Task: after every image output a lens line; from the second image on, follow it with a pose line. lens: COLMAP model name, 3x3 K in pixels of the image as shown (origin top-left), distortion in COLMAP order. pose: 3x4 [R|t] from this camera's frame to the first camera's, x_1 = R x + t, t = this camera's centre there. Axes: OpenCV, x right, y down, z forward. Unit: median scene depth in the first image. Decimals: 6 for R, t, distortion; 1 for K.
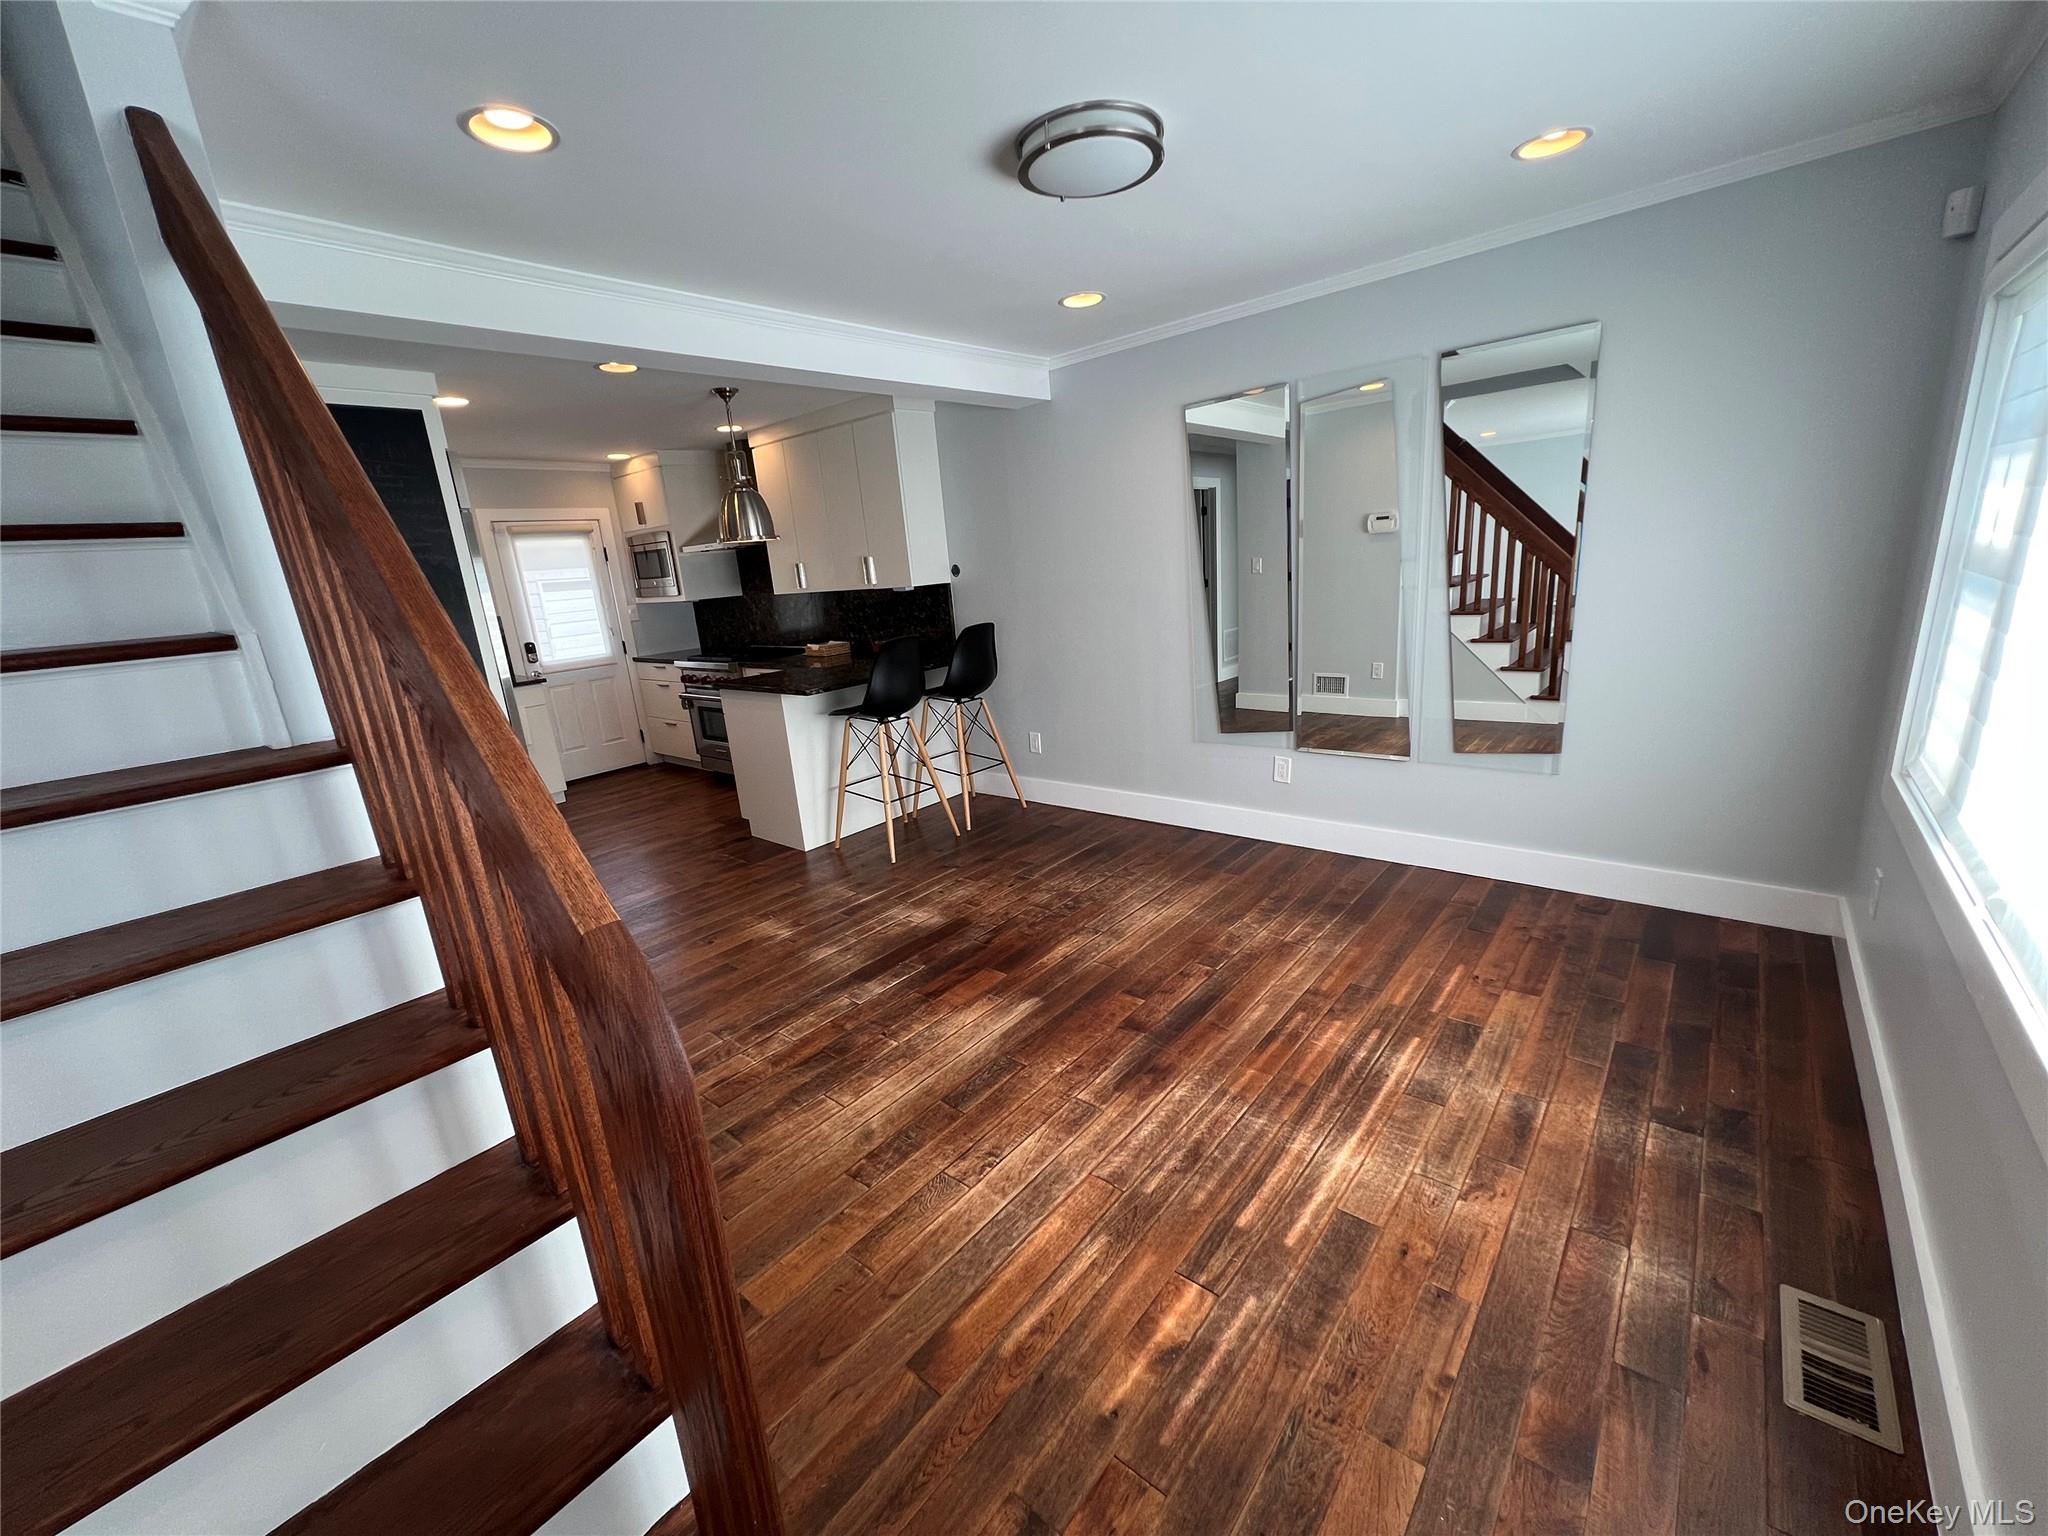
lens RADIAL K [[812.4, 0, 1018.9], [0, 812.4, 769.9], [0, 0, 1]] dist [-0.000647, 0.000421]
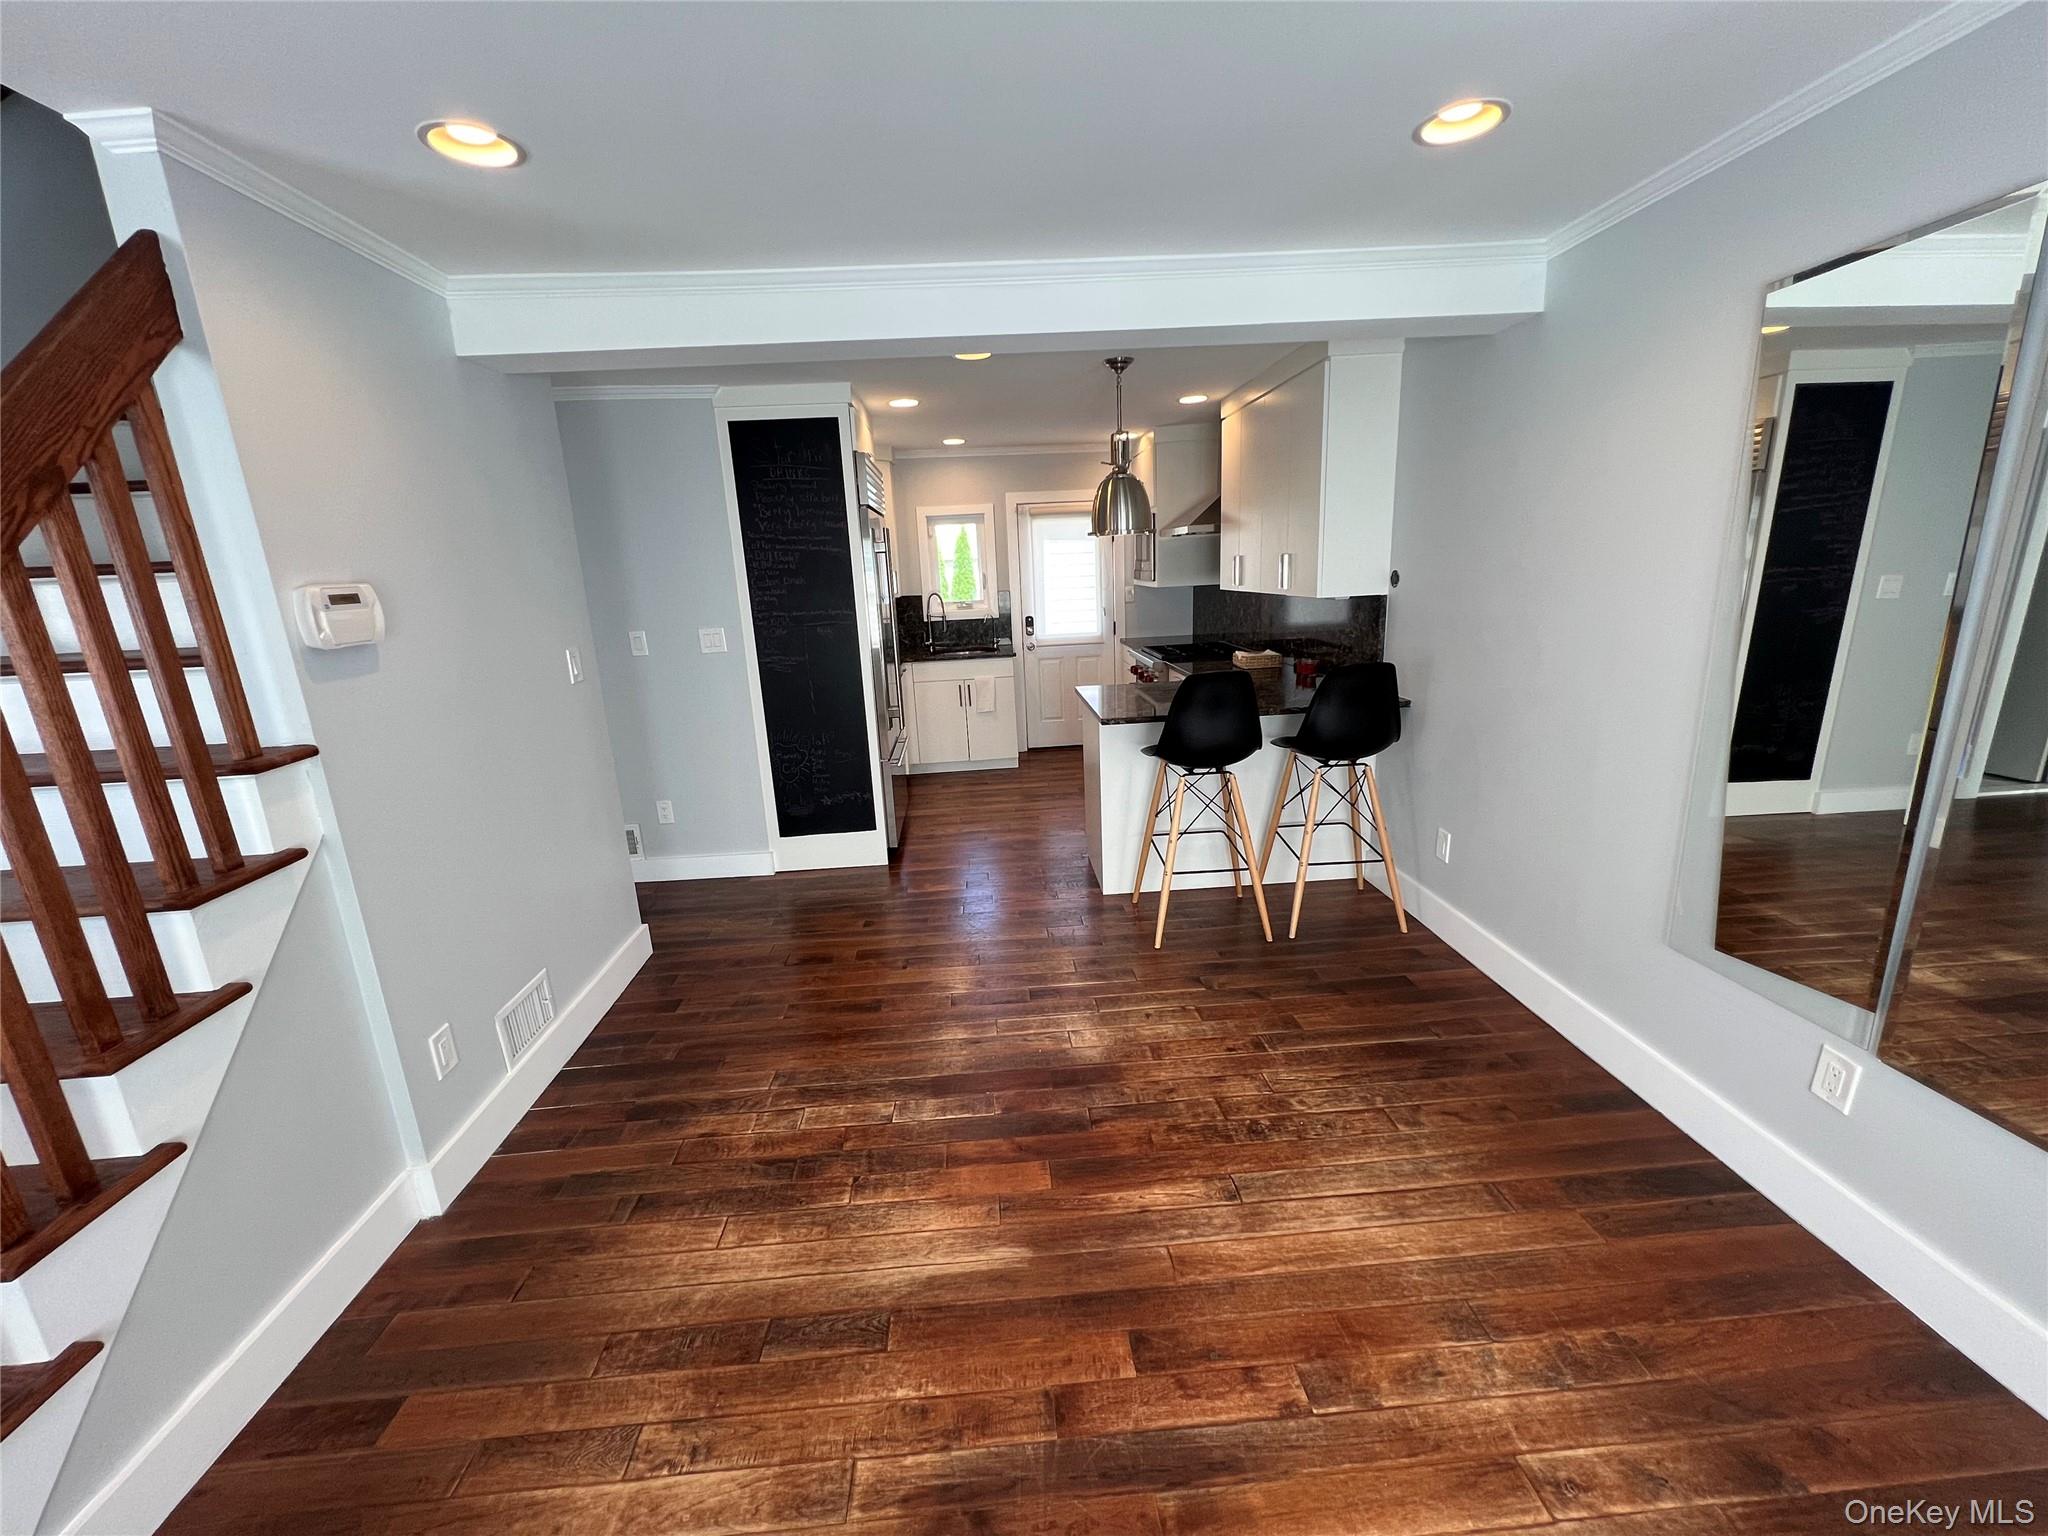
lens RADIAL K [[812.4, 0, 1020.6], [0, 812.4, 771.8], [0, 0, 1]] dist [-0.000647, 0.000421]
pose [[0.695673, 0.224220, -0.682469, 0.339939], [-0.191338, 0.973556, 0.124814, -0.168877], [0.692408, 0.043753, 0.720179, 0.424334]]
